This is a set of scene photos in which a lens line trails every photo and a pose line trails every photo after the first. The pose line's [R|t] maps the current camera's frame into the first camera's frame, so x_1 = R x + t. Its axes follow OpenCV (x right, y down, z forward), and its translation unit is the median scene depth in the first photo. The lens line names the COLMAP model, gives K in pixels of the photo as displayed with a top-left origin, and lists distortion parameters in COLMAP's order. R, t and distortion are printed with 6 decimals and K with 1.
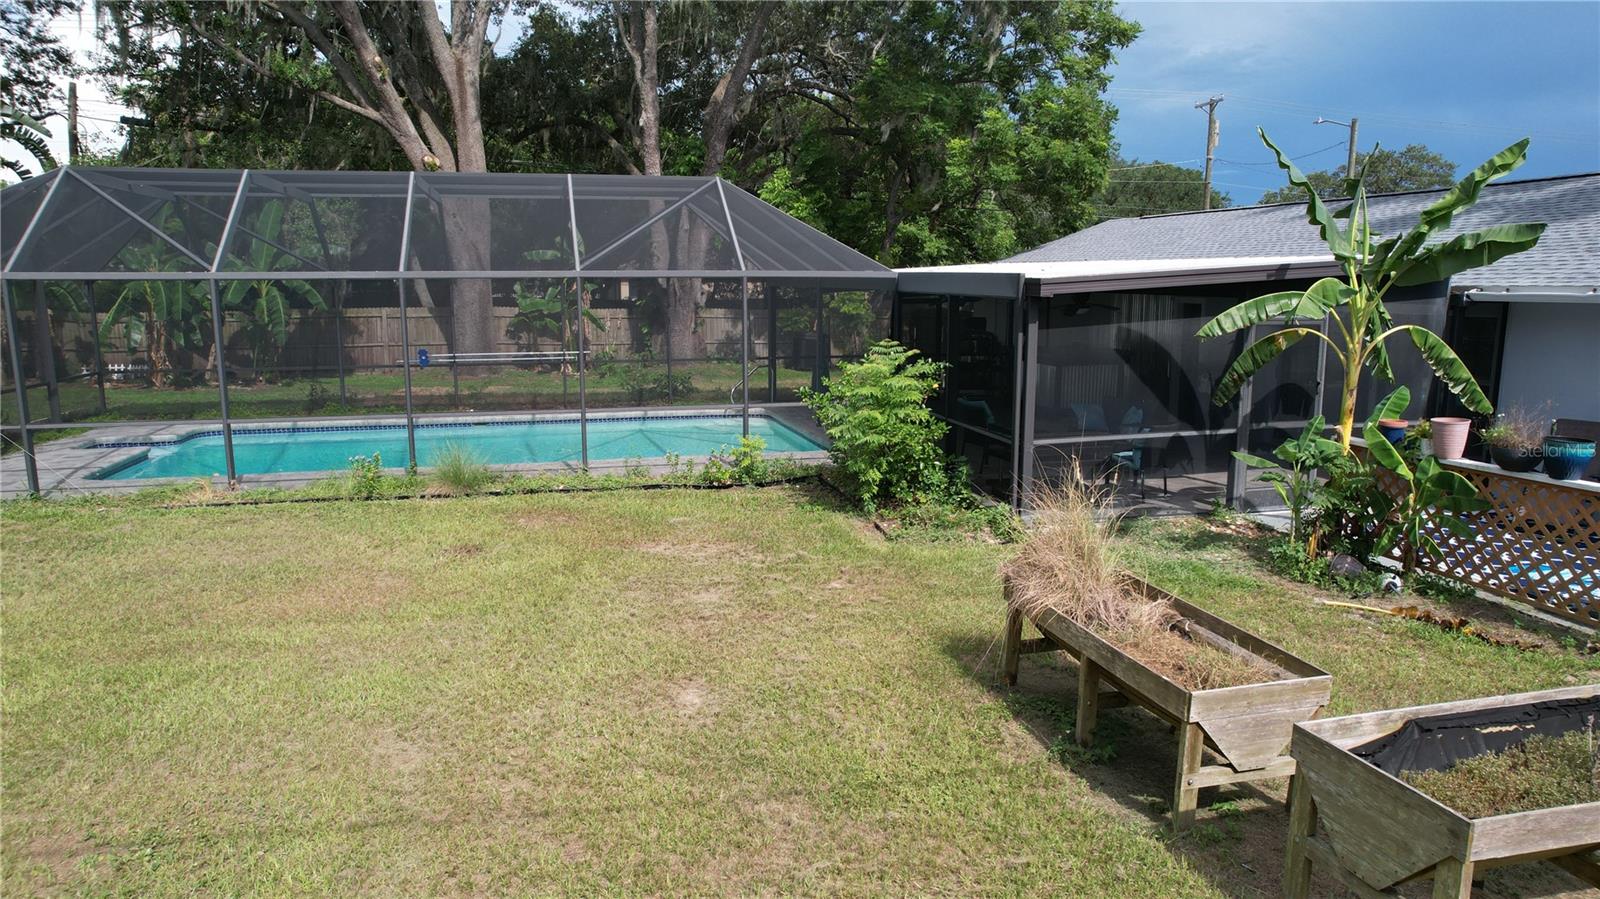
lens RADIAL K [[1020.6, 0, 800.0], [0, 1020.6, 449.5], [0, 0, 1]] dist [-0.076484, 0.069467]
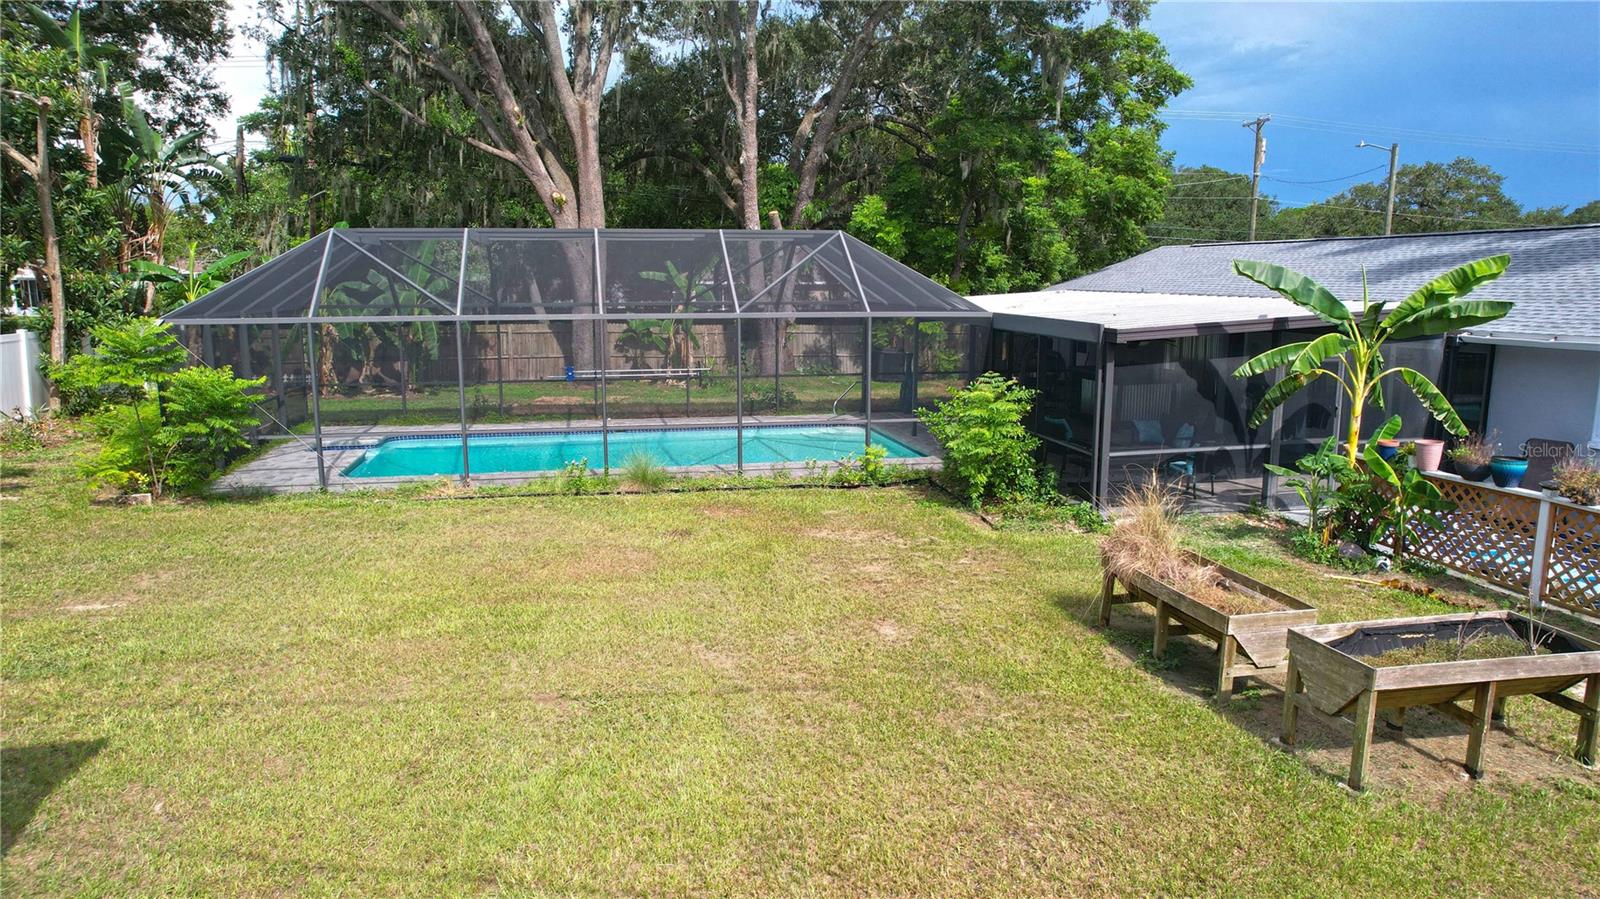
lens RADIAL K [[1020.6, 0, 800.0], [0, 1020.6, 449.5], [0, 0, 1]] dist [-0.076484, 0.069467]
pose [[0.999176, 0.006772, -0.040020, -0.102994], [-0.006708, 0.999976, 0.001741, -0.012114], [0.040030, -0.001471, 0.999197, -0.279529]]
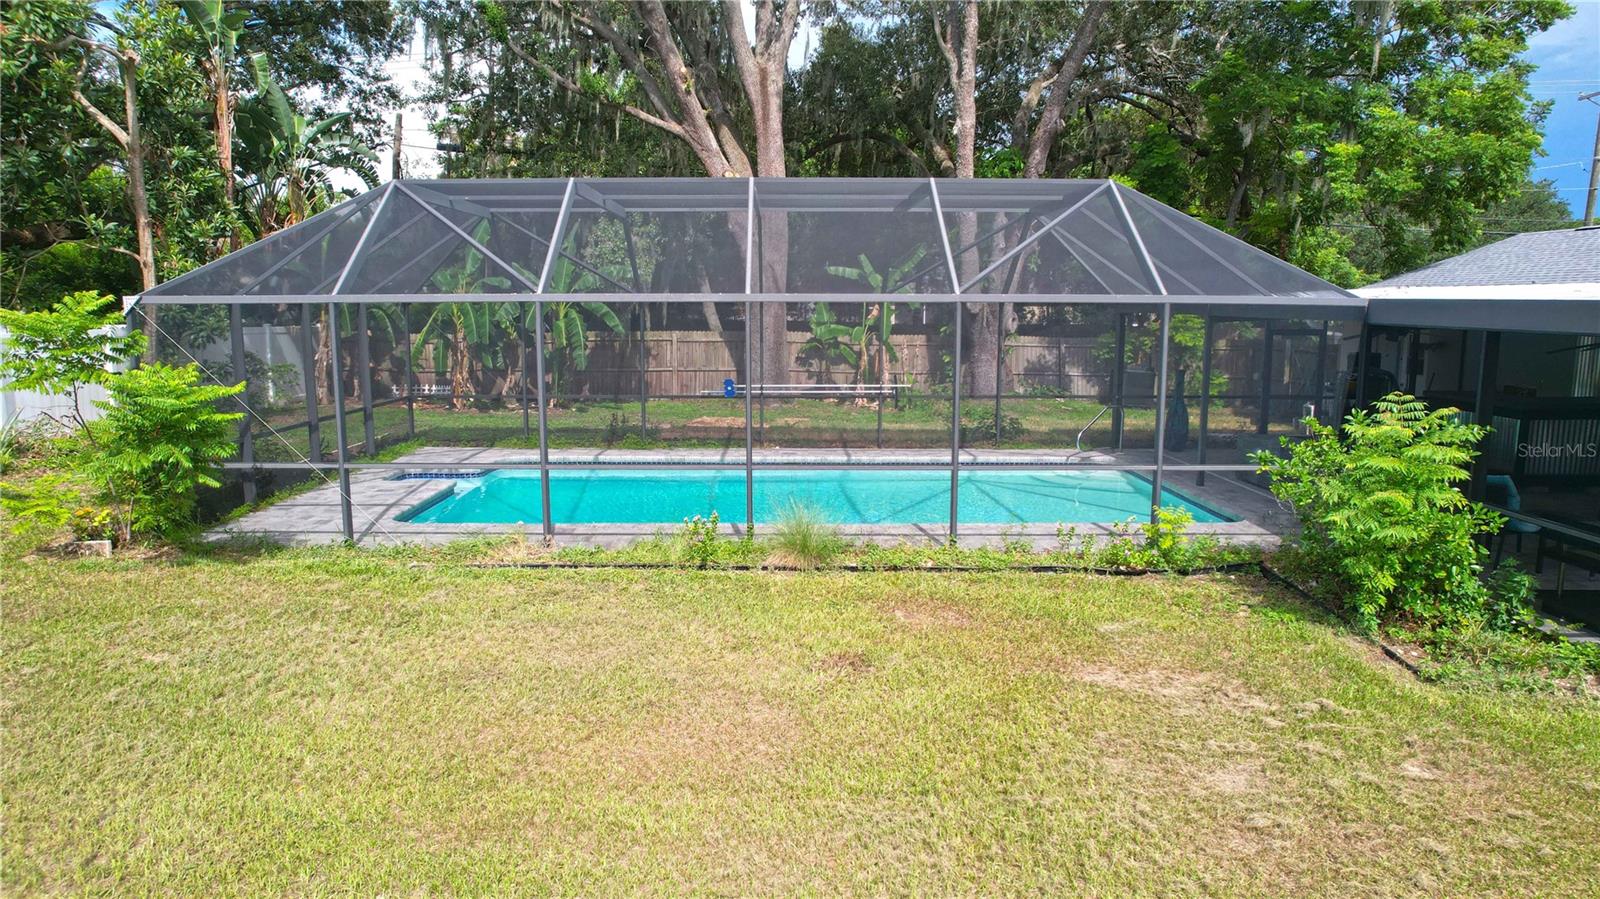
lens RADIAL K [[1020.6, 0, 800.0], [0, 1020.6, 449.5], [0, 0, 1]] dist [-0.076484, 0.069467]
pose [[0.972679, 0.034303, -0.229608, -0.170010], [-0.039263, 0.999083, -0.017069, -0.038990], [0.228812, 0.025618, 0.973134, 0.214500]]
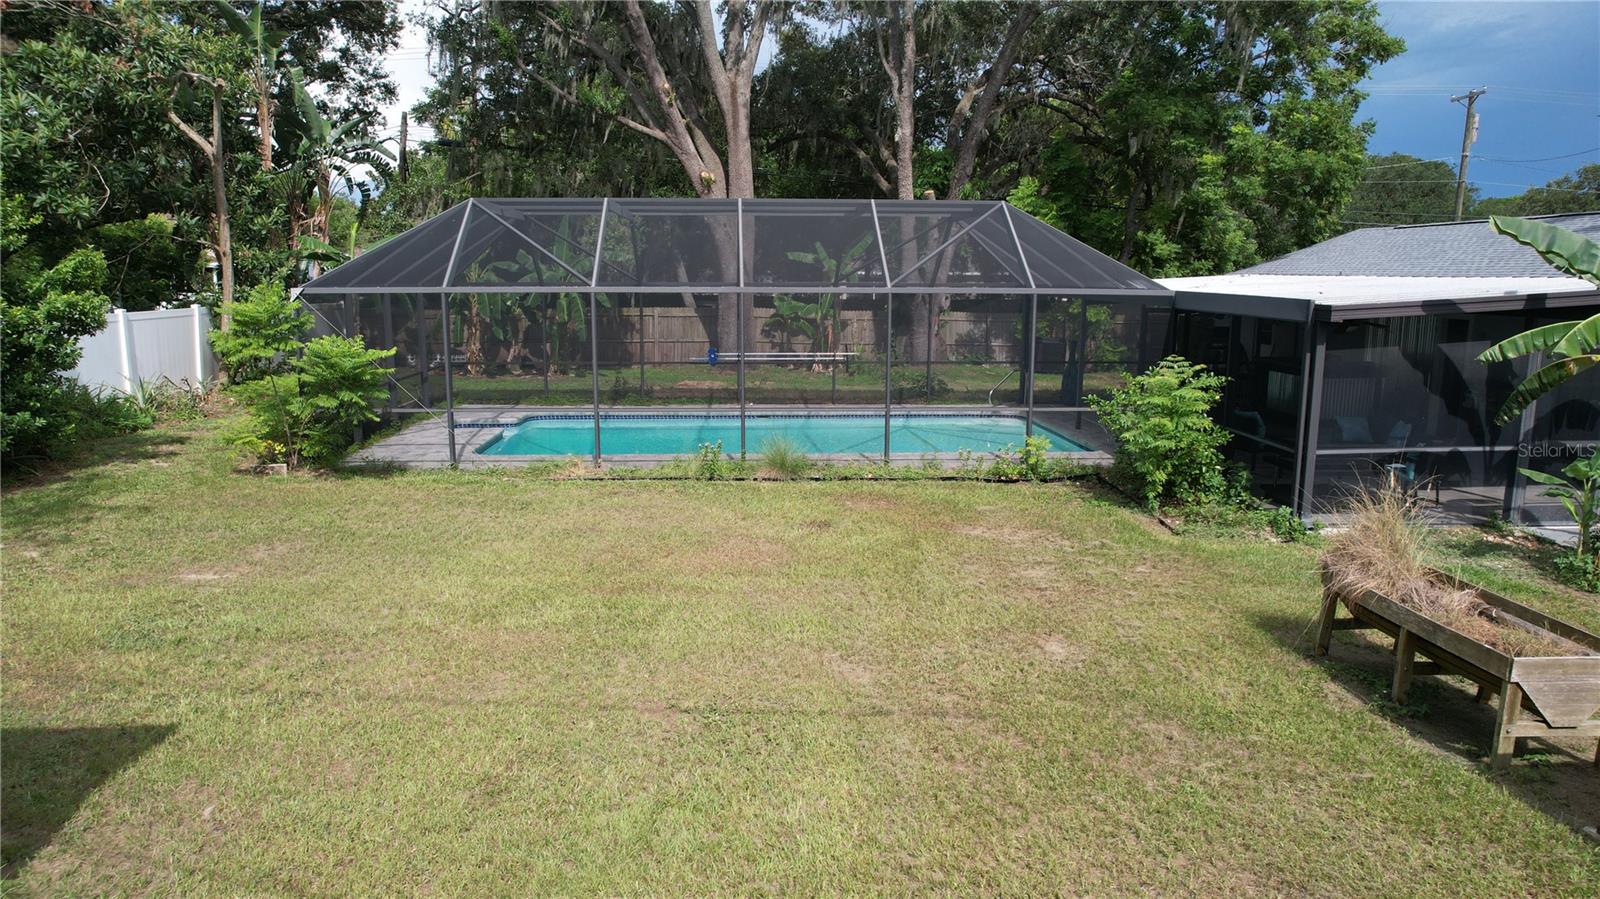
lens RADIAL K [[1020.6, 0, 800.0], [0, 1020.6, 449.5], [0, 0, 1]] dist [-0.076484, 0.069467]
pose [[0.982501, 0.035554, -0.182833, -0.113860], [-0.034456, 0.999364, 0.009181, -0.000707], [0.183043, -0.002721, 0.983101, -0.166608]]
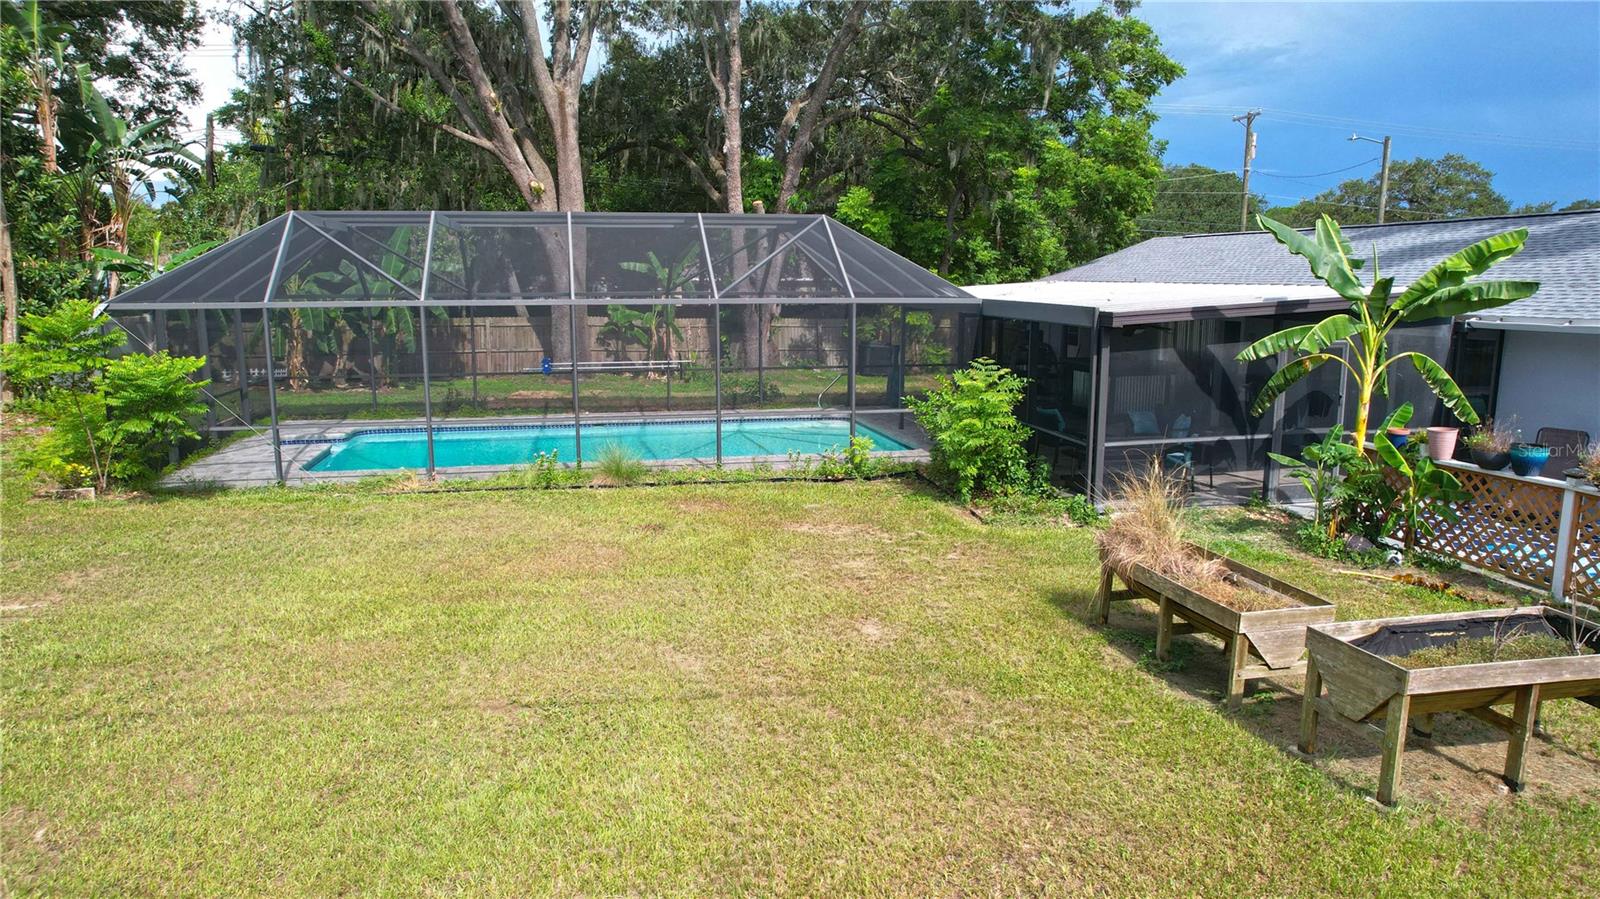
lens RADIAL K [[1020.6, 0, 800.0], [0, 1020.6, 449.5], [0, 0, 1]] dist [-0.076484, 0.069467]
pose [[0.999552, 0.005567, -0.029403, -0.095028], [-0.005519, 0.999983, 0.001706, -0.001203], [0.029412, -0.001543, 0.999566, -0.219542]]
